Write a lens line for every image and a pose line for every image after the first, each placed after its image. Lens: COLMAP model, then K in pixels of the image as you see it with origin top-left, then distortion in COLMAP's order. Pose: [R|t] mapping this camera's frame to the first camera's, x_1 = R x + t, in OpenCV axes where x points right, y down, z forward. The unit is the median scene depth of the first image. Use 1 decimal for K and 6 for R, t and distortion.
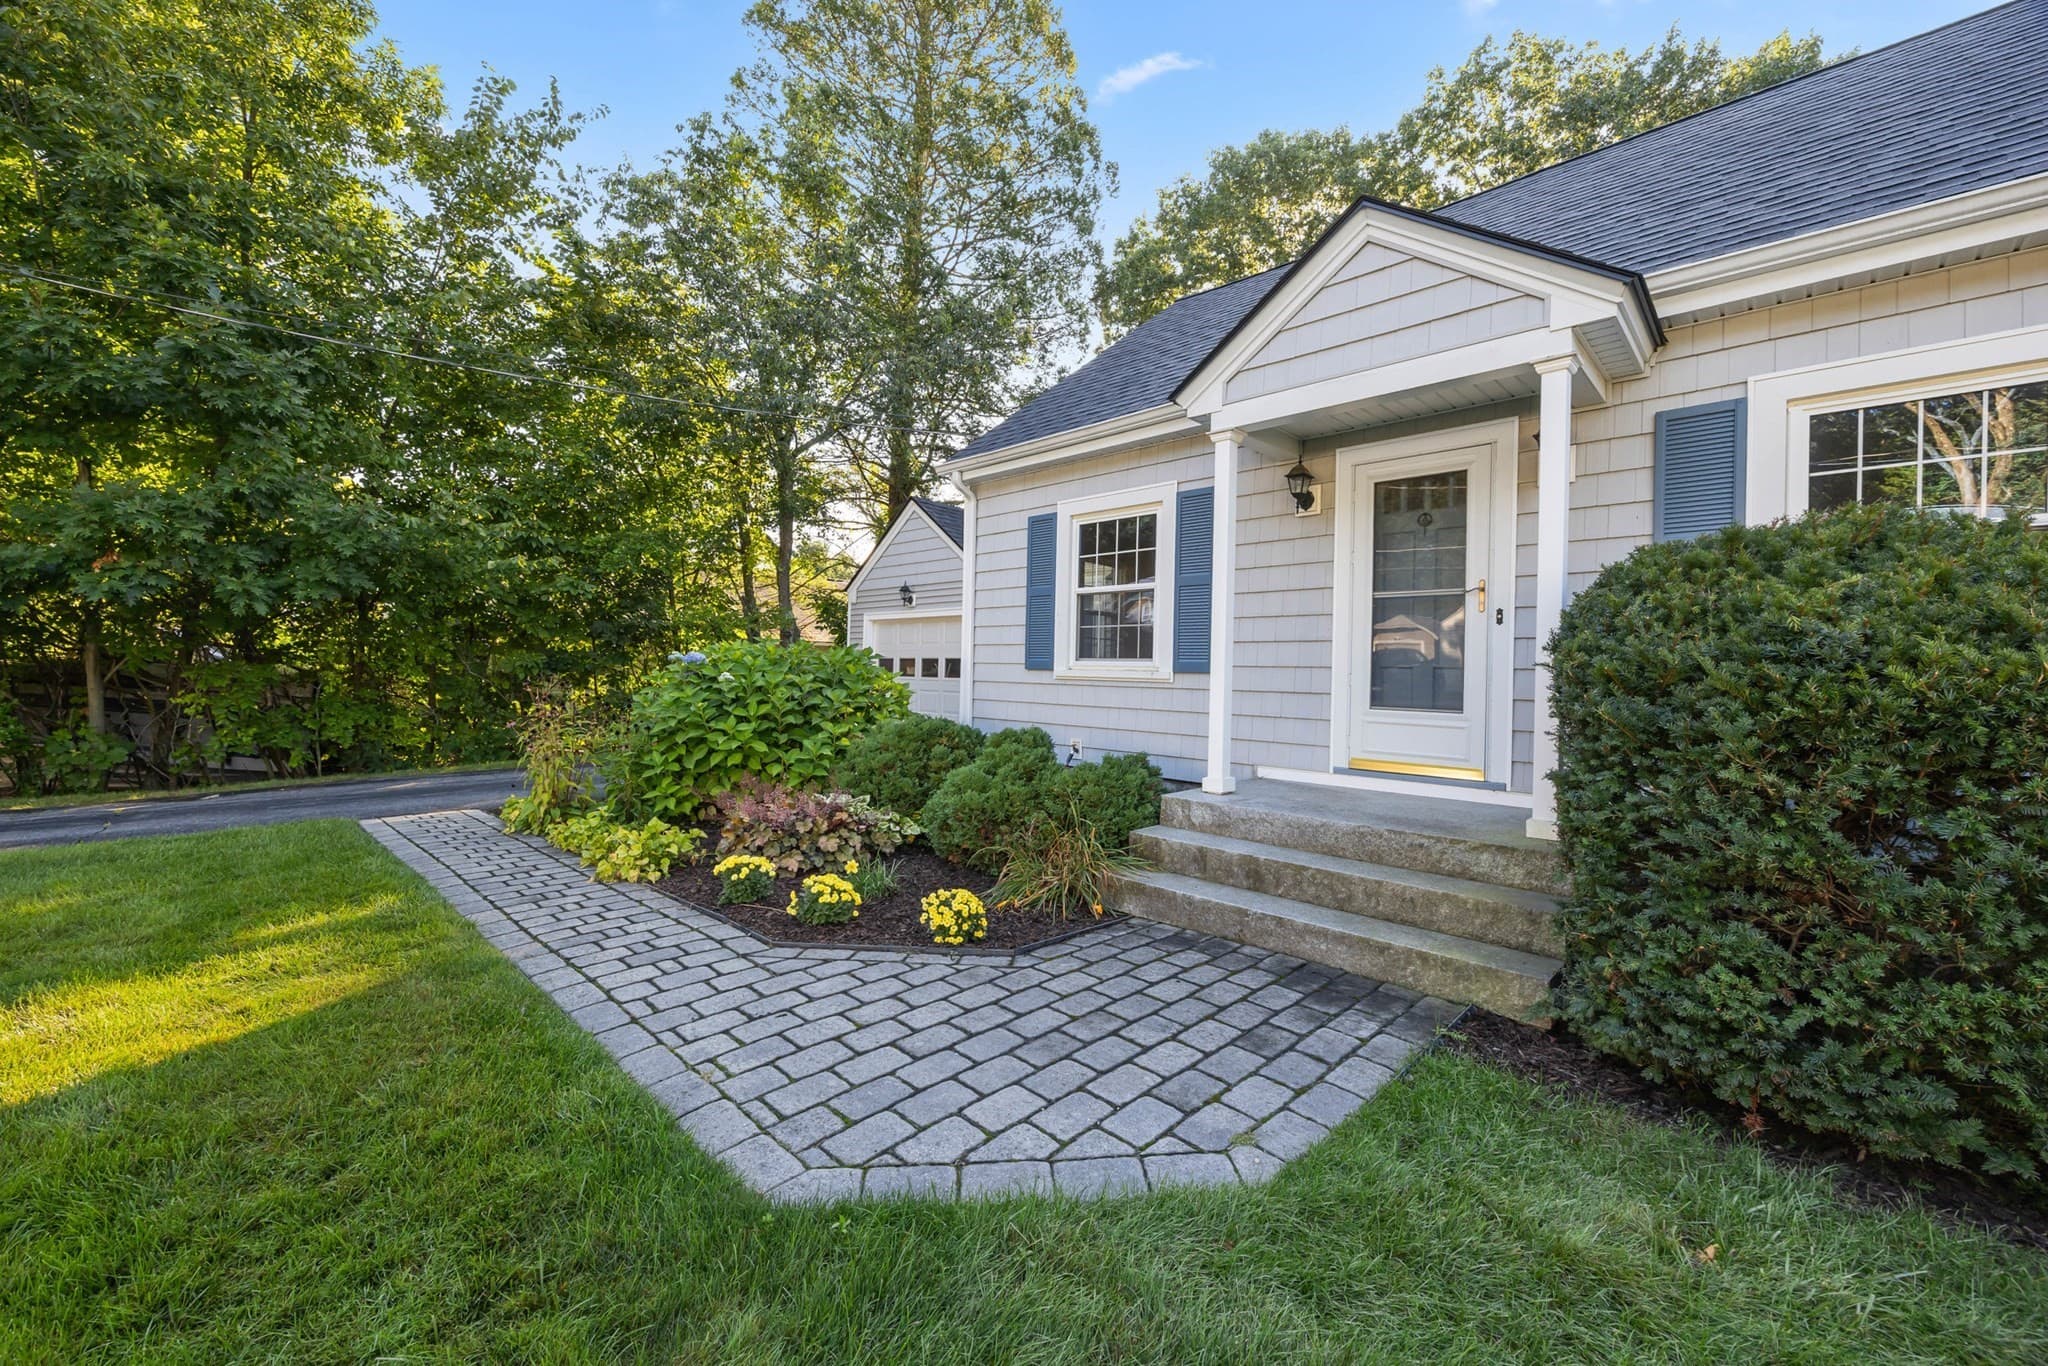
lens RADIAL K [[793.6, 0, 1033.5], [0, 793.6, 671.3], [0, 0, 1]] dist [-0.001512, 0.000140]
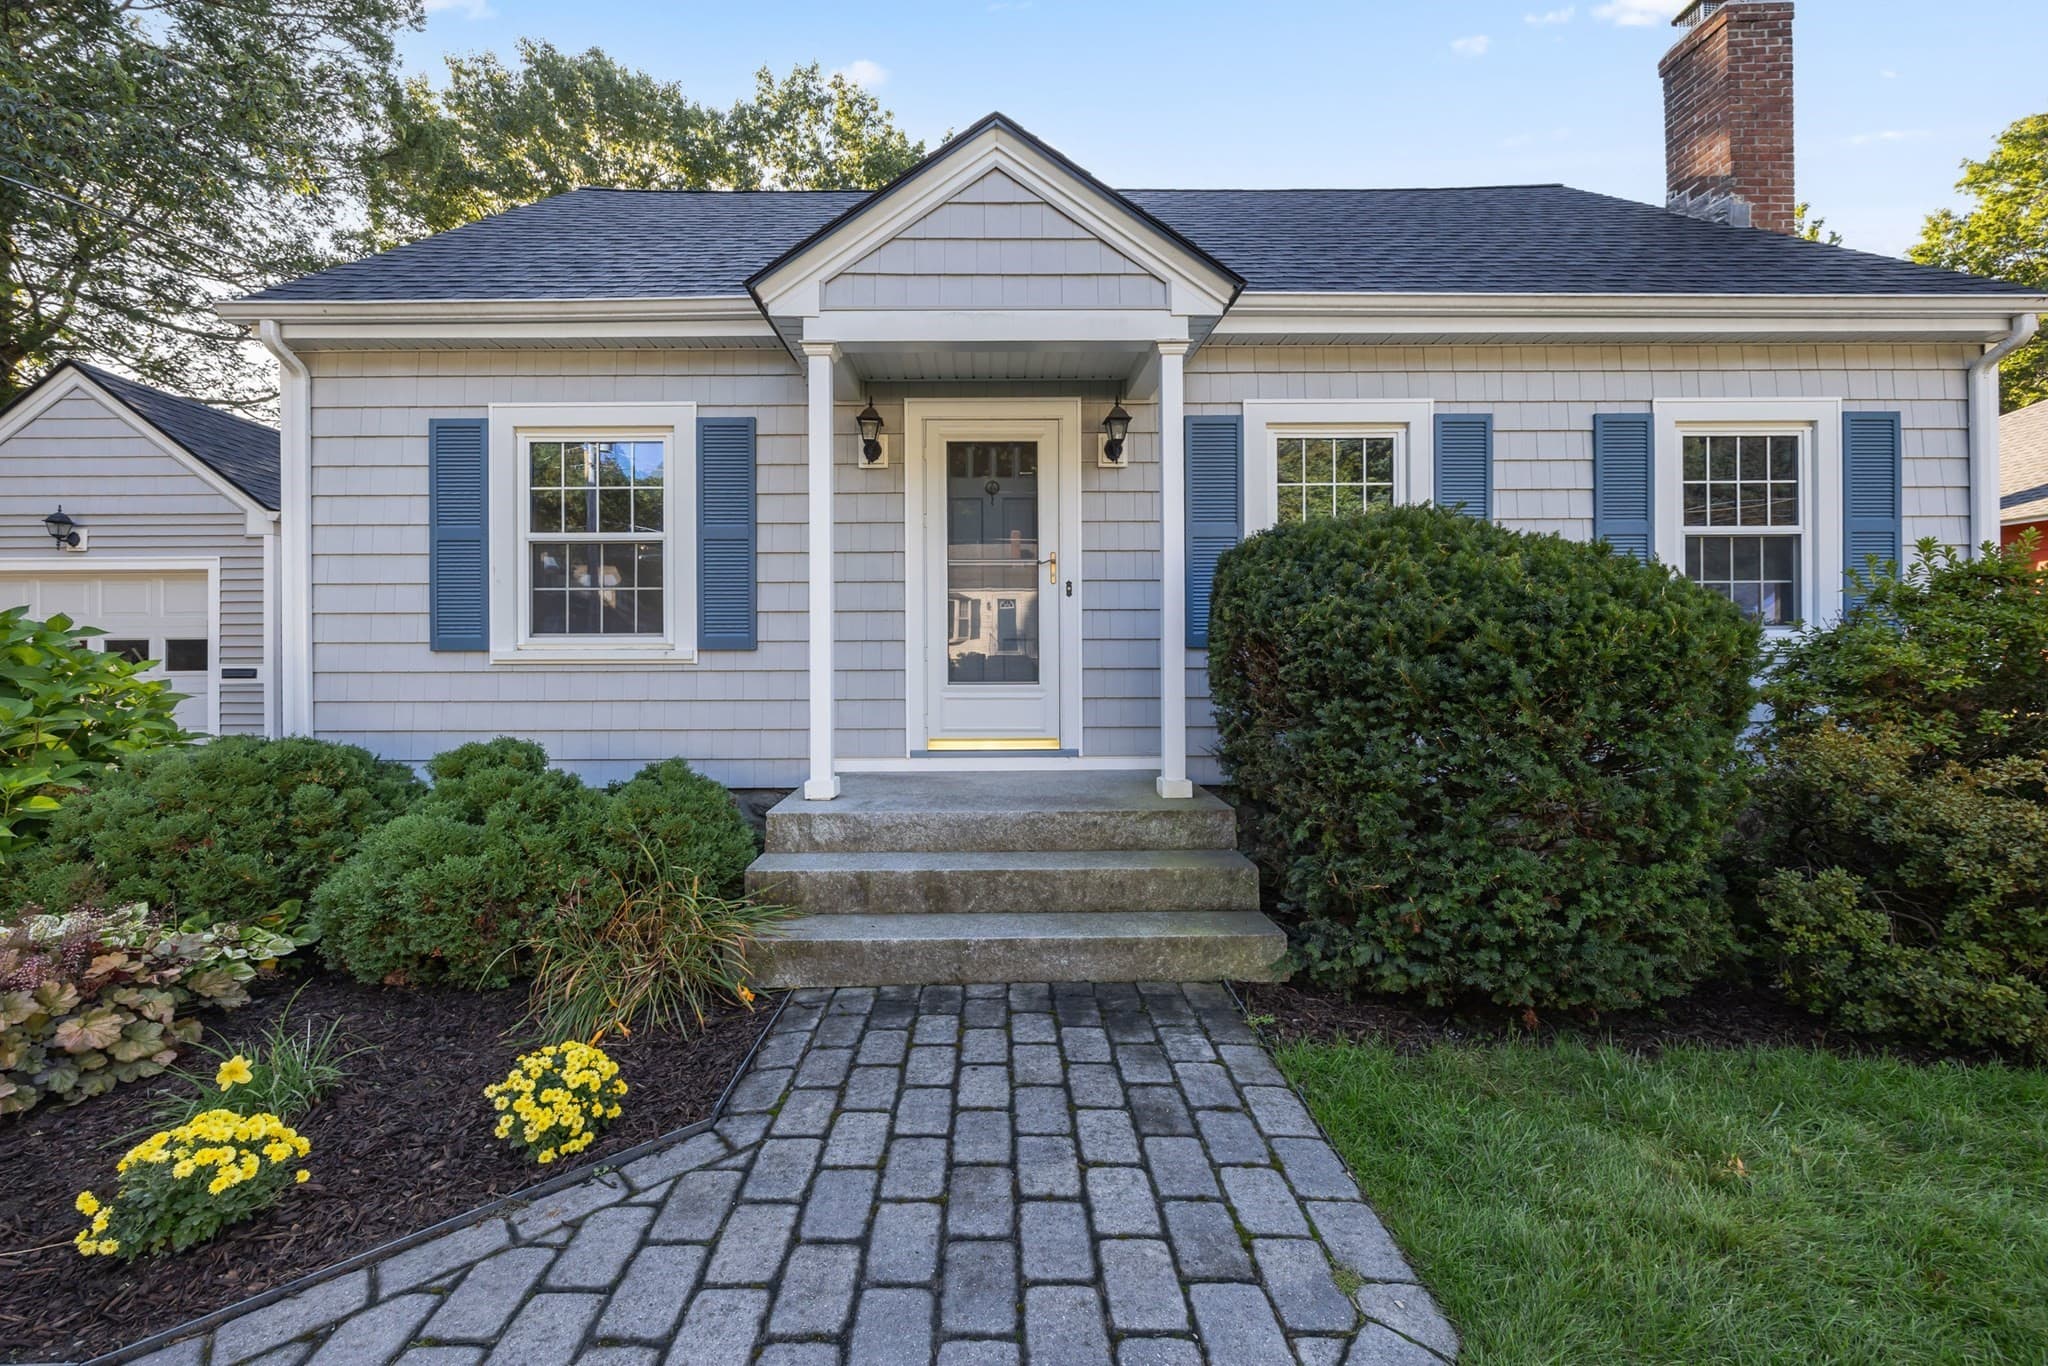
lens RADIAL K [[793.4, 0, 989.0], [0, 793.4, 660.4], [0, 0, 1]] dist [-0.002537, 0.000004]
pose [[0.718167, -0.026178, 0.695378, -0.247287], [0.019962, 0.999656, 0.017017, 0.005401], [-0.695585, 0.001660, 0.718442, 0.387397]]
